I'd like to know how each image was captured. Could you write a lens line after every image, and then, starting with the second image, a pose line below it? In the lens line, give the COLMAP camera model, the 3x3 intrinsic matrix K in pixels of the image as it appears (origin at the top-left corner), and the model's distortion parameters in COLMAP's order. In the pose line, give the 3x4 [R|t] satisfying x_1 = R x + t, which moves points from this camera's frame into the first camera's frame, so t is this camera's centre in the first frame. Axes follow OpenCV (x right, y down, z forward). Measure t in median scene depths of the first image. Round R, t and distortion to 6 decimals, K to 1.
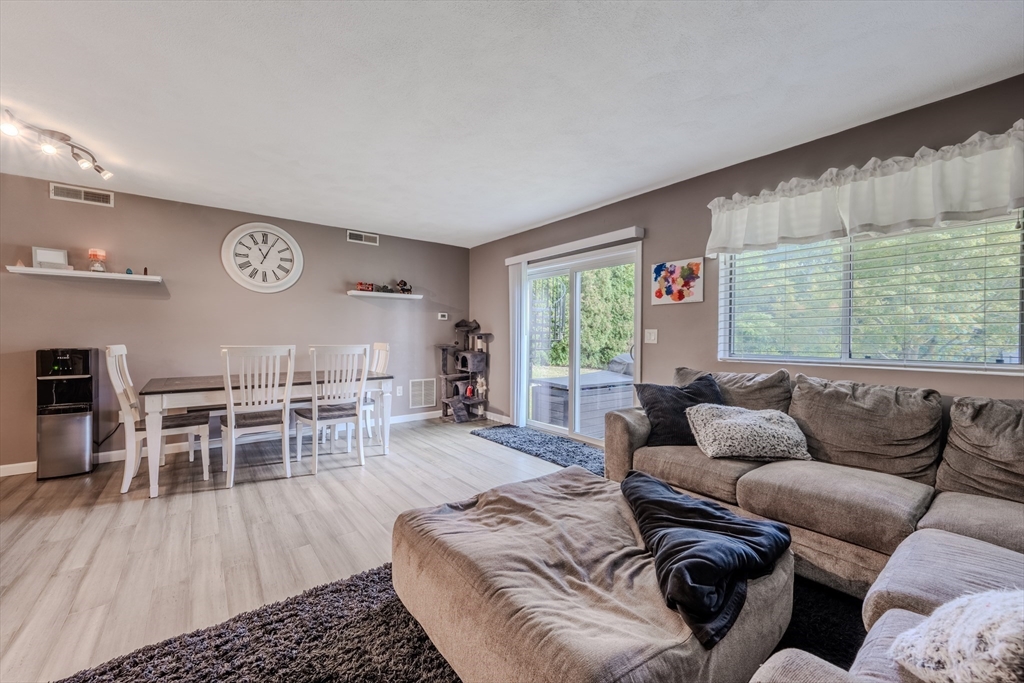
lens RADIAL K [[404.3, 0, 503.2], [0, 404.3, 339.5], [0, 0, 1]] dist [0.003804, -0.002137]
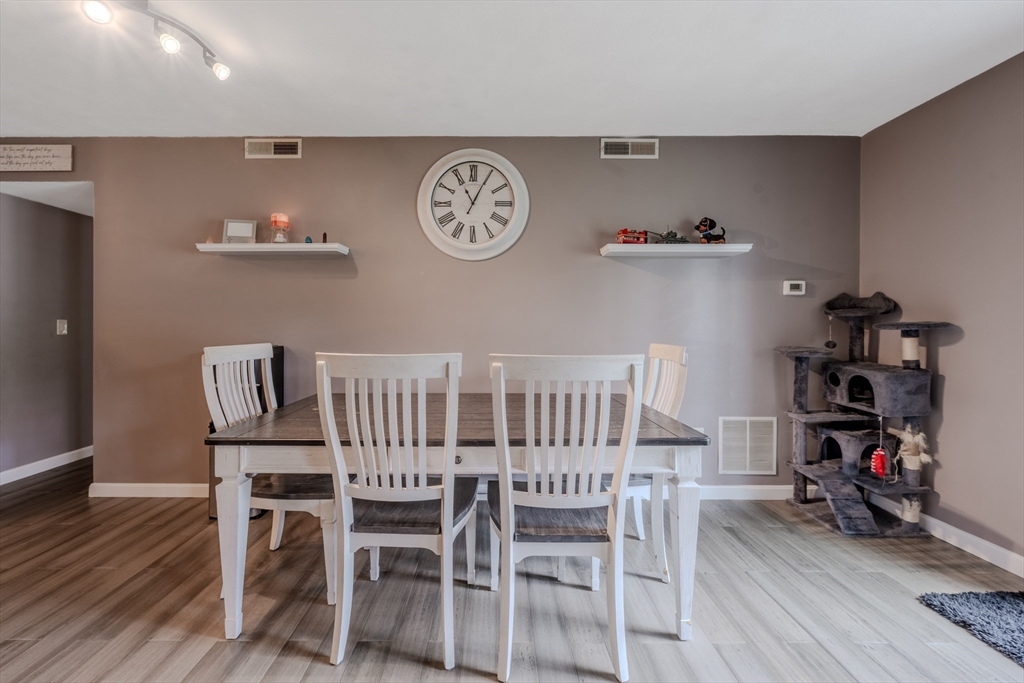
lens RADIAL K [[404.3, 0, 508.9], [0, 404.3, 333.8], [0, 0, 1]] dist [0.003804, -0.002137]
pose [[0.810791, 0.006781, -0.585297, -0.175332], [-0.003804, 0.999973, 0.006315, -0.006184], [0.585324, -0.002893, 0.810794, 0.515903]]
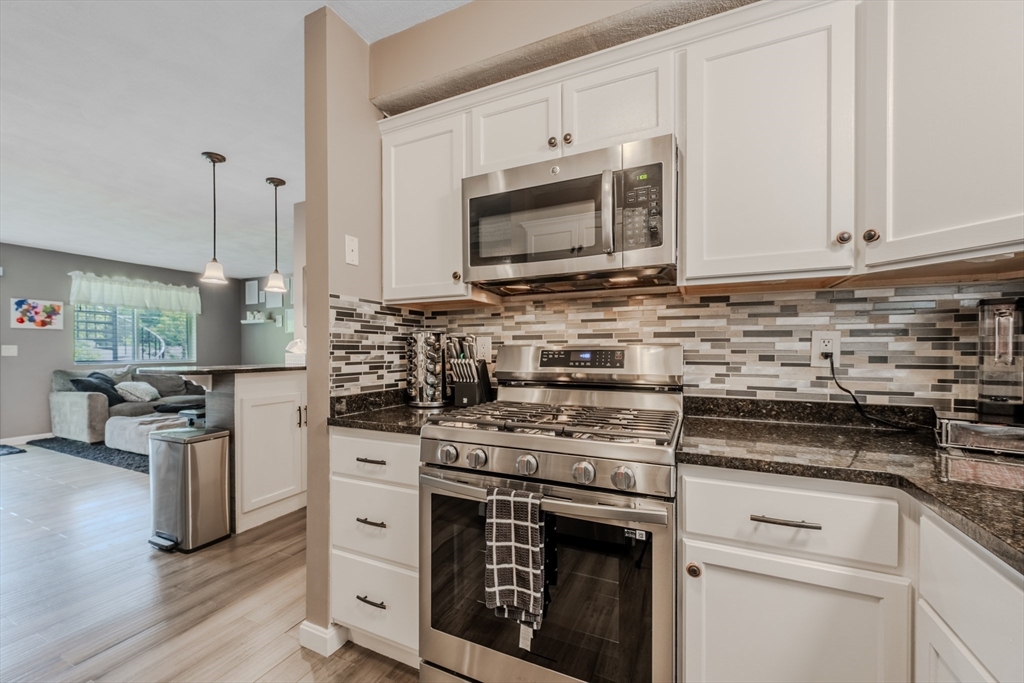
lens RADIAL K [[404.3, 0, 493.1], [0, 404.3, 349.7], [0, 0, 1]] dist [0.003804, -0.002137]
pose [[-0.450523, -0.010063, 0.892708, -1.209161], [-0.000221, 0.999938, 0.011160, -0.020116], [-0.892765, 0.004830, -0.450497, 0.124931]]
